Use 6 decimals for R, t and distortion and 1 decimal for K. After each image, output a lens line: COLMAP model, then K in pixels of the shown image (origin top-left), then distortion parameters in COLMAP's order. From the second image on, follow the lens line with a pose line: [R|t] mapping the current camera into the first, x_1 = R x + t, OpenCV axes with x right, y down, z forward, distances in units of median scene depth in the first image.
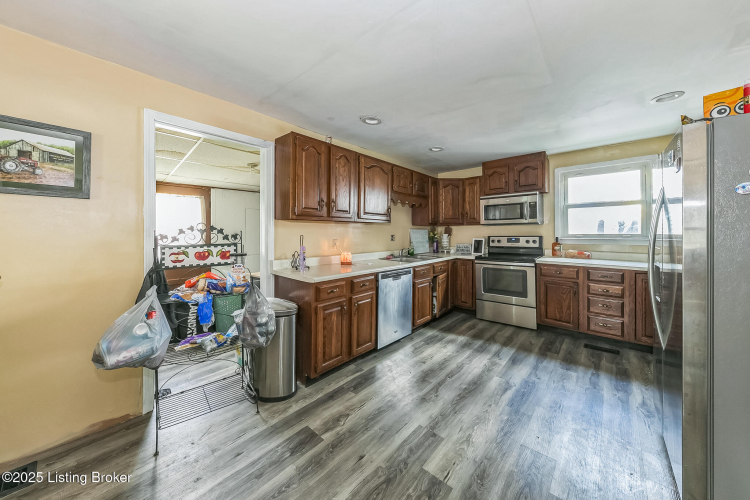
lens RADIAL K [[264.2, 0, 377.7], [0, 264.2, 226.5], [0, 0, 1]] dist [-0.000050, -0.003203]
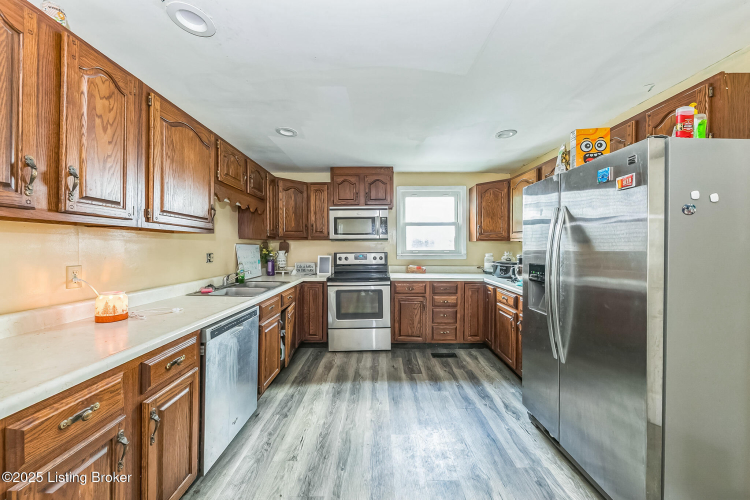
lens RADIAL K [[263.8, 0, 380.0], [0, 263.8, 248.0], [0, 0, 1]] dist [0.000925, -0.002964]
pose [[0.748044, -0.000676, 0.663648, -0.066242], [-0.014702, 0.999737, 0.017590, 0.003229], [-0.663486, -0.022915, 0.747838, 0.311309]]
